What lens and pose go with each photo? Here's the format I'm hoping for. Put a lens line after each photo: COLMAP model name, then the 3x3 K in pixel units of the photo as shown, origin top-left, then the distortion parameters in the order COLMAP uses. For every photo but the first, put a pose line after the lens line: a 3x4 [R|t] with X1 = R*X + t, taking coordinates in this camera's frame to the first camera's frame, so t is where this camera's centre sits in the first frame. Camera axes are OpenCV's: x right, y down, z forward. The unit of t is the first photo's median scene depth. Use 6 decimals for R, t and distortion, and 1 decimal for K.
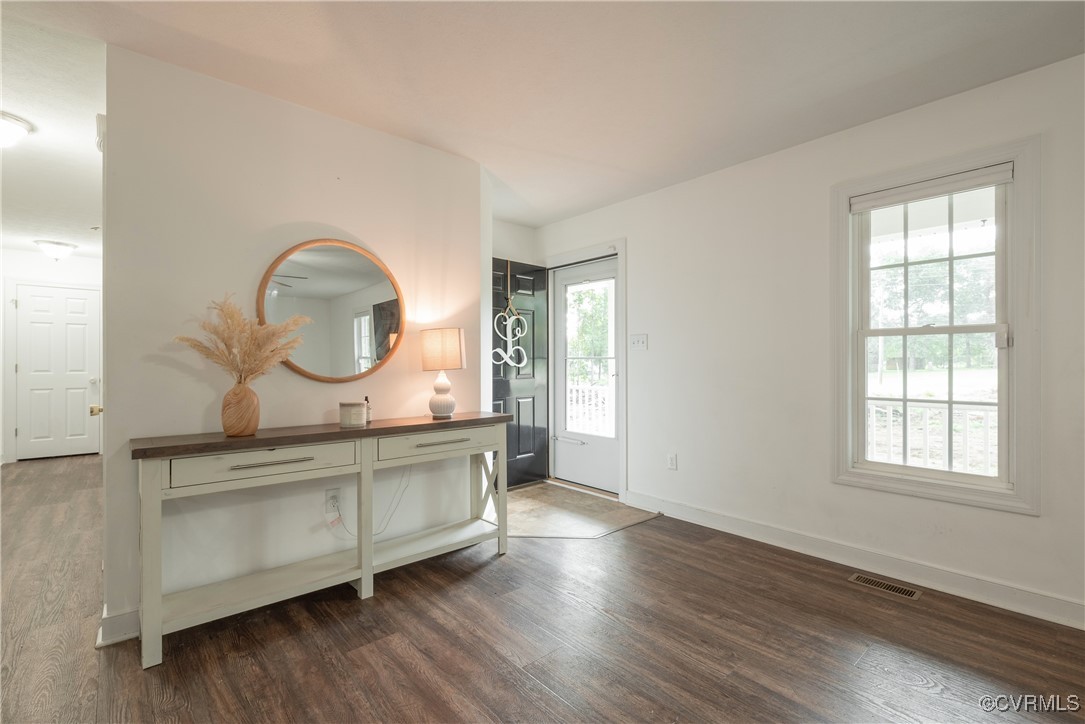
lens RADIAL K [[485.5, 0, 542.5], [0, 485.5, 362.0], [0, 0, 1]] dist [-0.000825, -0.000081]
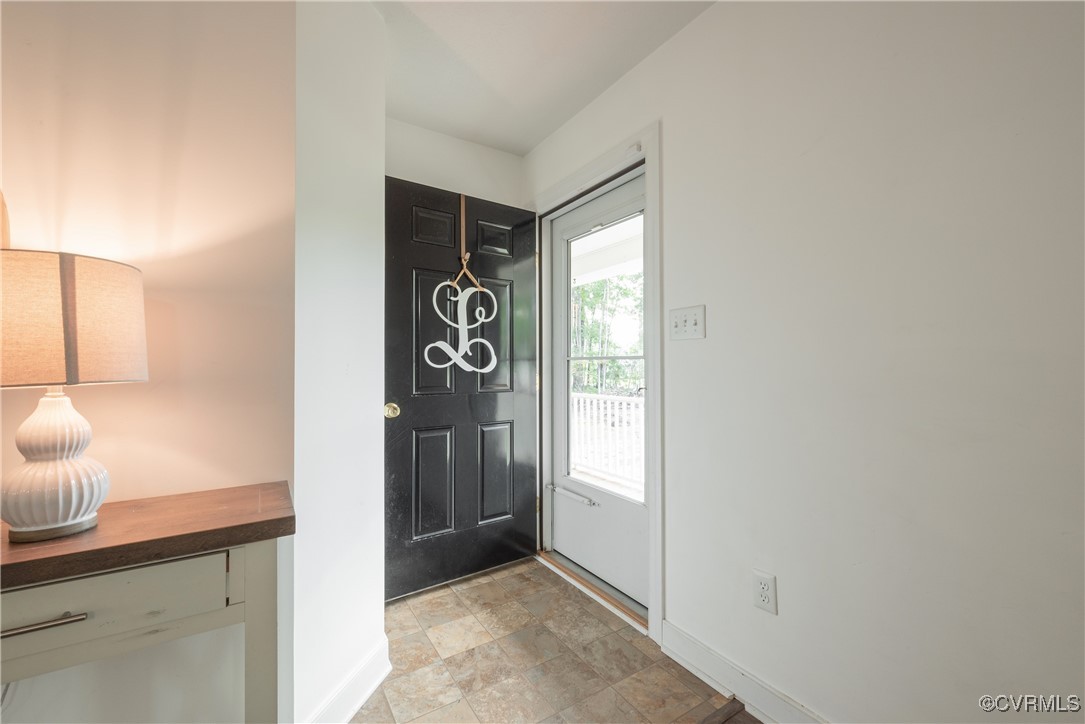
lens RADIAL K [[436.9, 0, 542.5], [0, 436.9, 362.0], [0, 0, 1]] dist [-0.001439, -0.000089]
pose [[0.988368, -0.002977, -0.152053, 0.109467], [0.001688, 0.999962, -0.008604, 0.001544], [0.152072, 0.008247, 0.988335, 0.489185]]
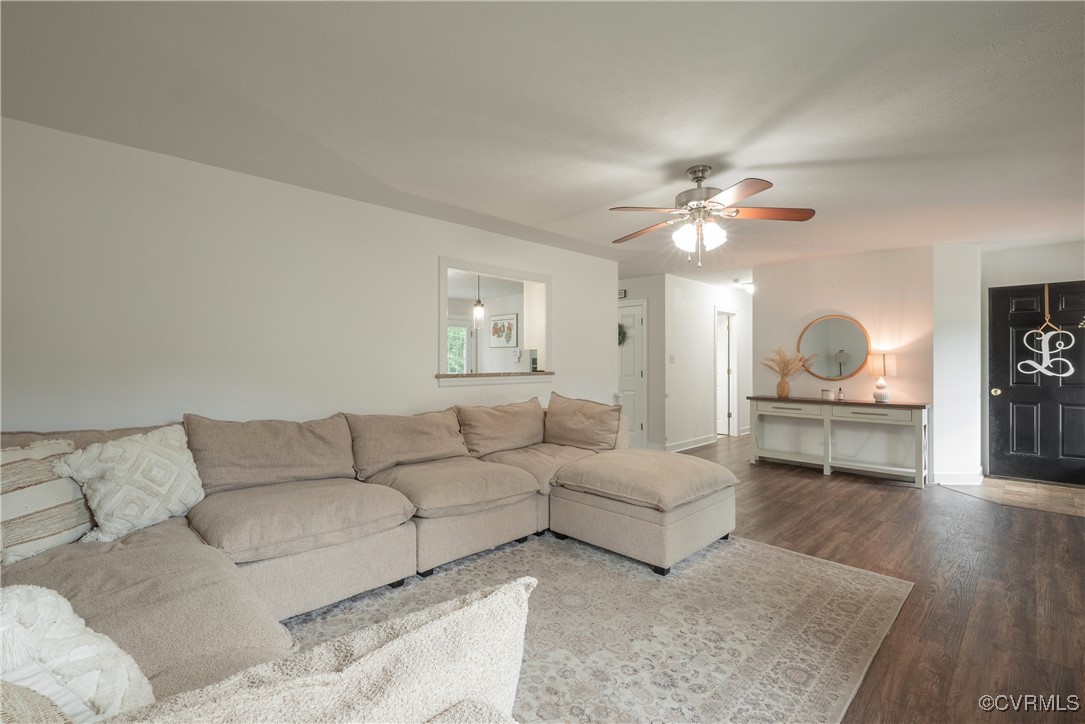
lens RADIAL K [[485.5, 0, 542.5], [0, 485.5, 362.0], [0, 0, 1]] dist [-0.000825, -0.000081]
pose [[0.049511, -0.001385, -0.998773, 1.024558], [0.003677, 0.999993, -0.001205, -0.026834], [0.998767, -0.003612, 0.049516, -0.249499]]
